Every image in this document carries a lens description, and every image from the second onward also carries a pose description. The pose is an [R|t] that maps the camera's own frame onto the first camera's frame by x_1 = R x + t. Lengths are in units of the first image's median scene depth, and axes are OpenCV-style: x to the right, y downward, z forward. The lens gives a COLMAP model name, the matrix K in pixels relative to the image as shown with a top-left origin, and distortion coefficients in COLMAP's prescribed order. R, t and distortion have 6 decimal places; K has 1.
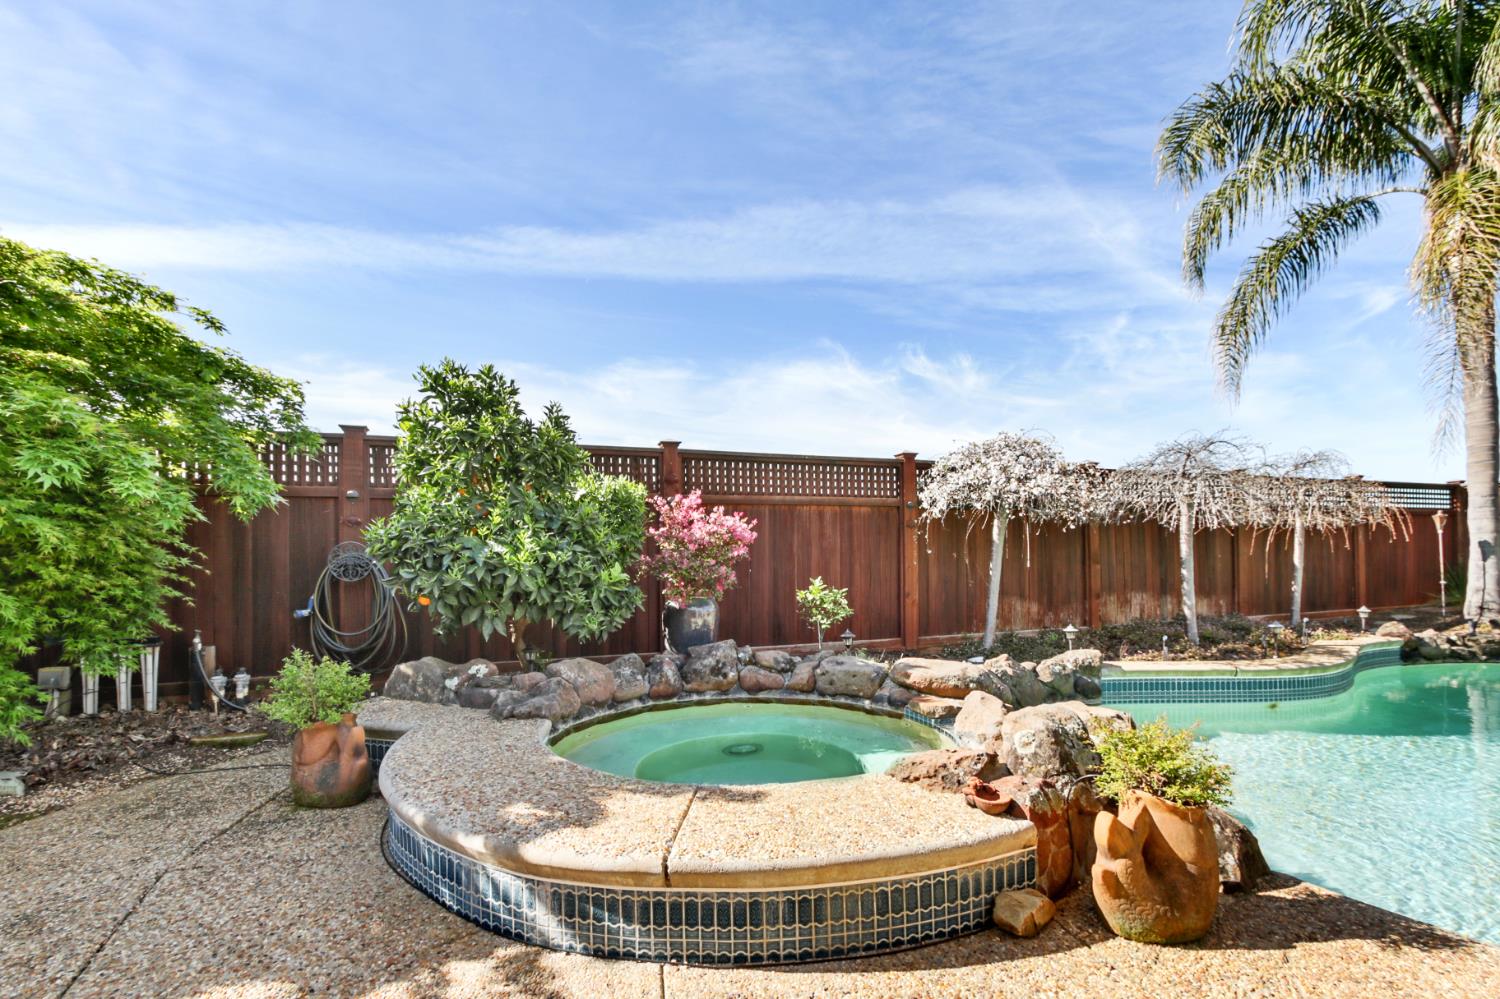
lens RADIAL K [[705.5, 0, 755.2], [0, 705.5, 553.4], [0, 0, 1]] dist [-0.003331, 0.000668]
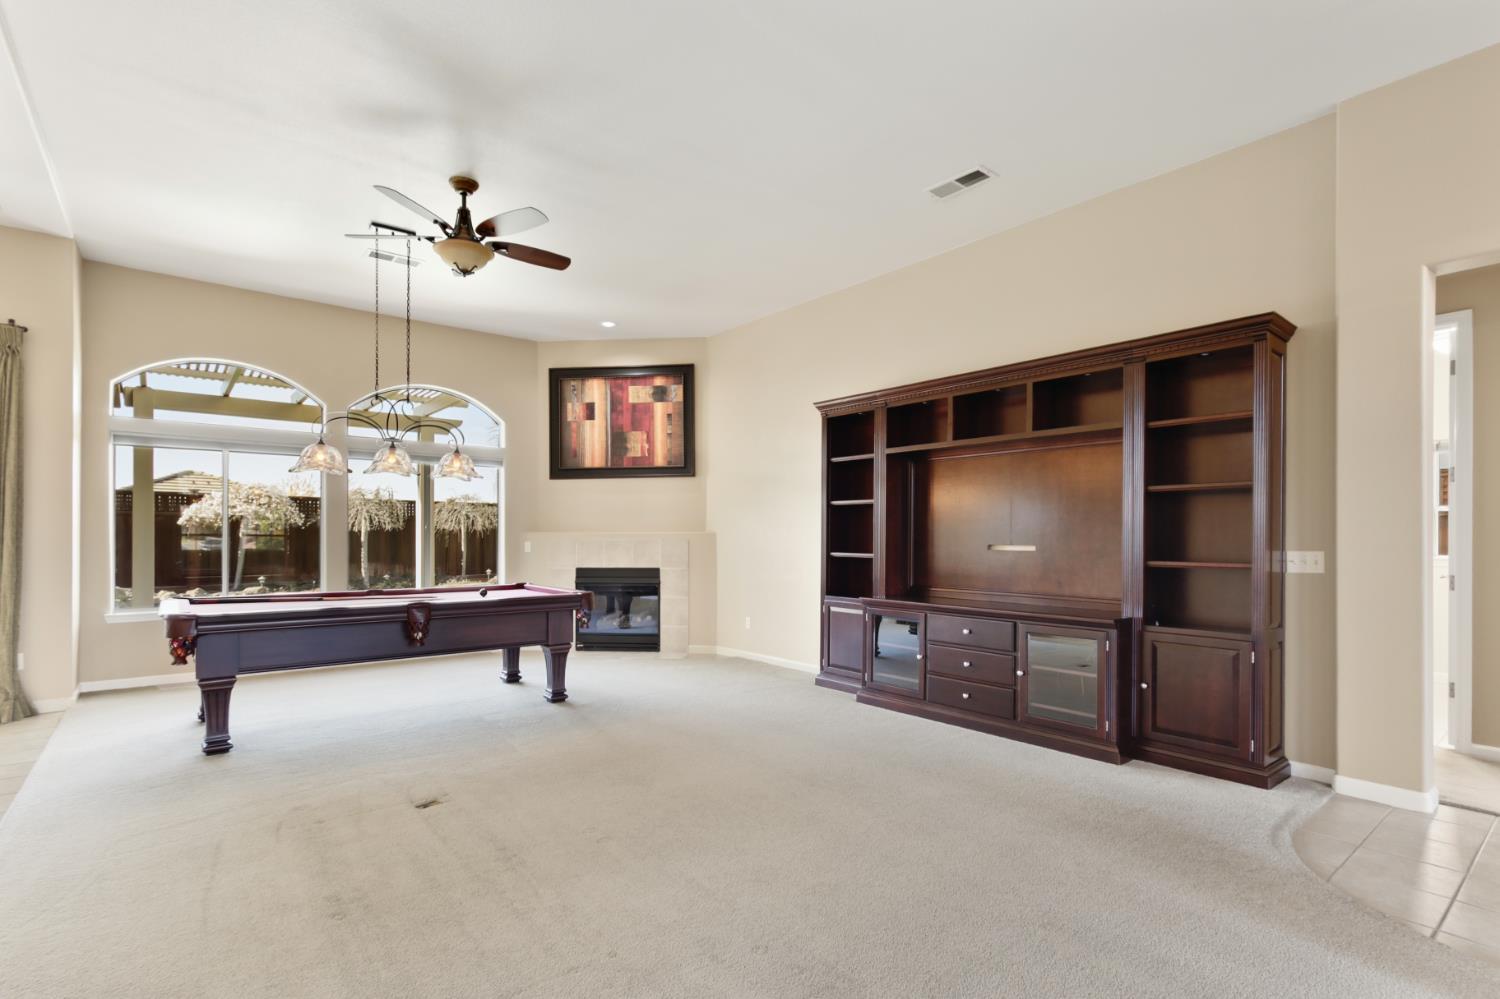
lens RADIAL K [[718.6, 0, 748.7], [0, 718.6, 535.8], [0, 0, 1]] dist [0.010698, 0.000056]
pose [[0.919136, 0.011967, 0.393759, 1.165296], [-0.010975, 0.999928, -0.004770, -0.031837], [-0.393788, 0.000062, 0.919201, -1.928693]]
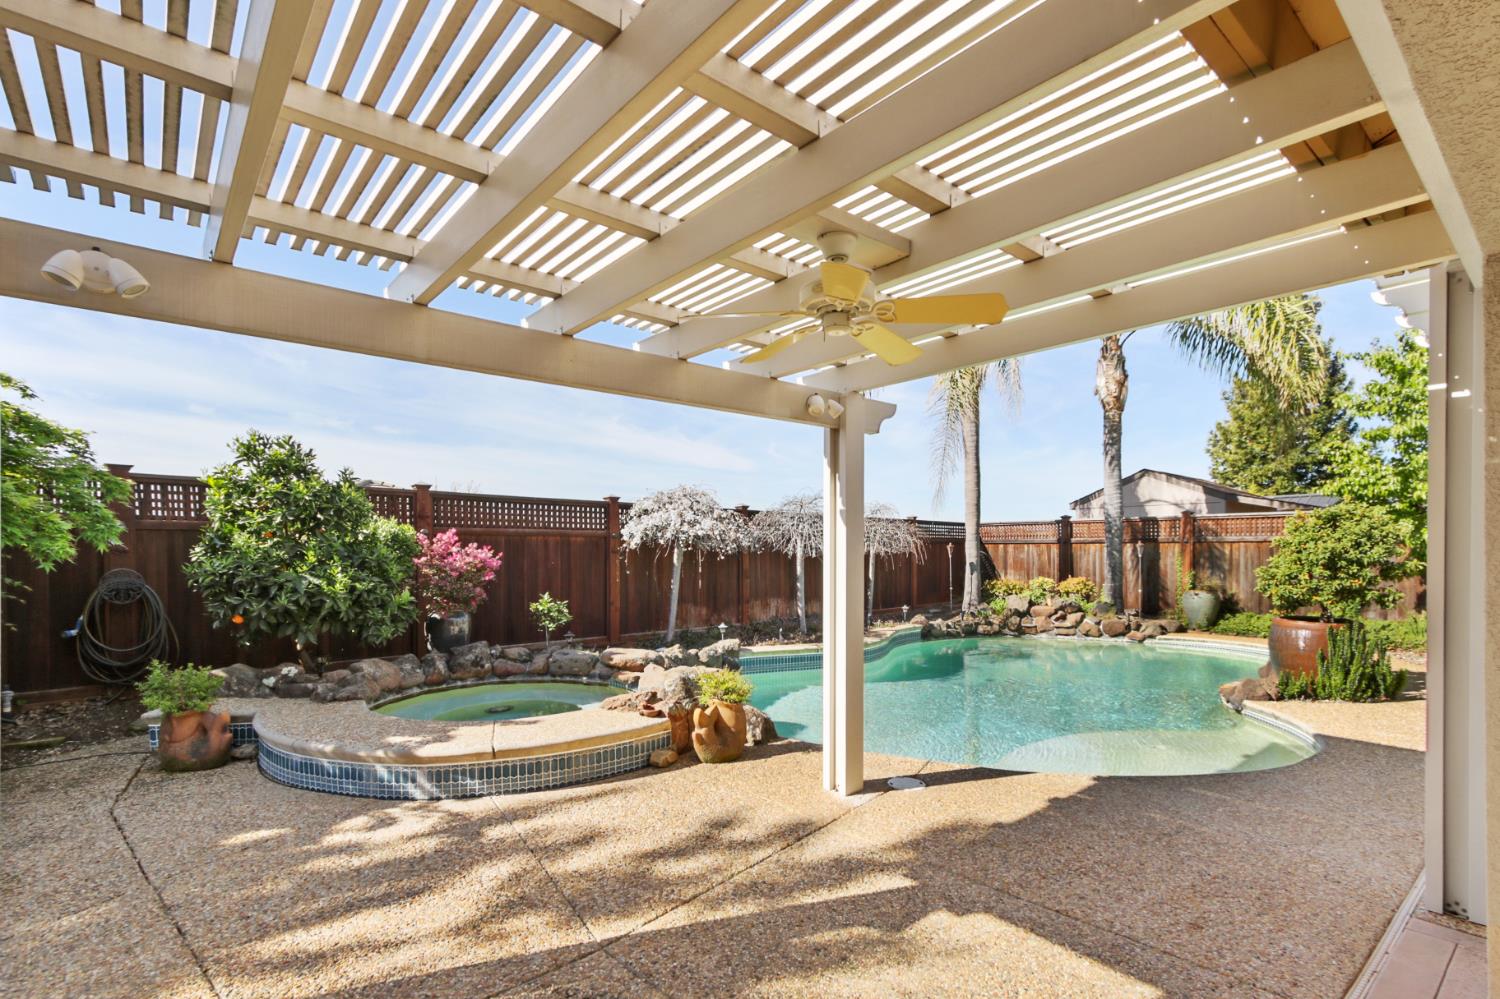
lens RADIAL K [[704.7, 0, 753.2], [0, 704.7, 557.7], [0, 0, 1]] dist [0.002454, -0.000039]
pose [[0.917226, 0.008037, 0.398286, -0.099284], [-0.010808, 0.999930, 0.004711, -0.051957], [-0.398220, -0.008625, 0.917249, -0.462460]]
